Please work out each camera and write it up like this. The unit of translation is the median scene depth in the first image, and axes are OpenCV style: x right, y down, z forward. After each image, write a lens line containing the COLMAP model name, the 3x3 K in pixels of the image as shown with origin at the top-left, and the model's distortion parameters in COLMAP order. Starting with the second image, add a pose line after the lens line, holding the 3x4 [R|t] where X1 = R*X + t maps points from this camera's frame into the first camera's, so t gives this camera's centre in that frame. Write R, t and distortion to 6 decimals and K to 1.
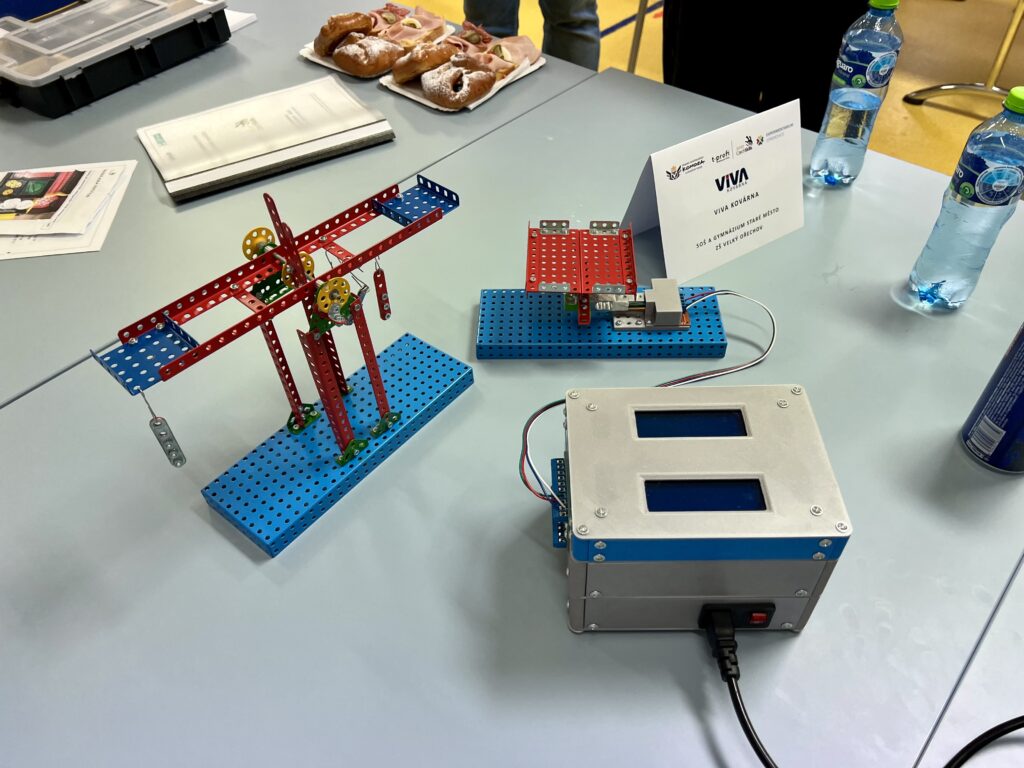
lens RADIAL K [[794.6, 0, 512.0], [0, 794.6, 384.0], [0, 0, 1]] dist [0.001505, 0.000948]
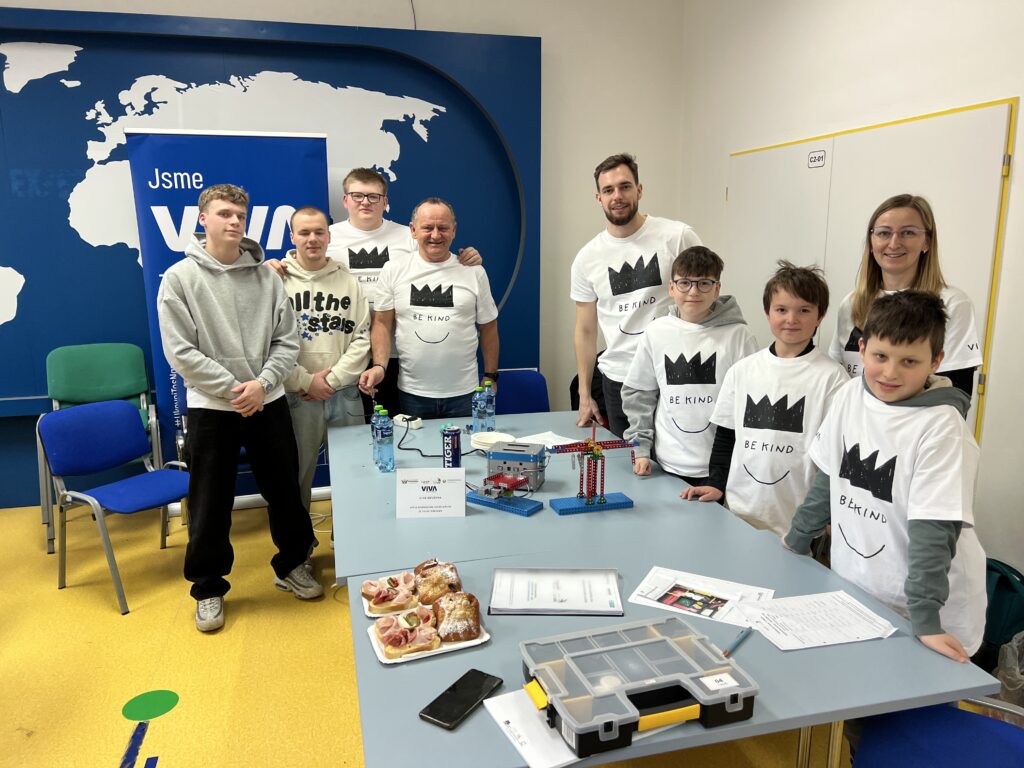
lens RADIAL K [[794.6, 0, 512.0], [0, 794.6, 384.0], [0, 0, 1]] dist [0.001505, 0.000948]
pose [[-0.830440, -0.066241, 0.553155, -1.233825], [0.437301, 0.537658, 0.720896, -1.950314], [-0.345162, 0.840557, -0.417526, 1.476459]]
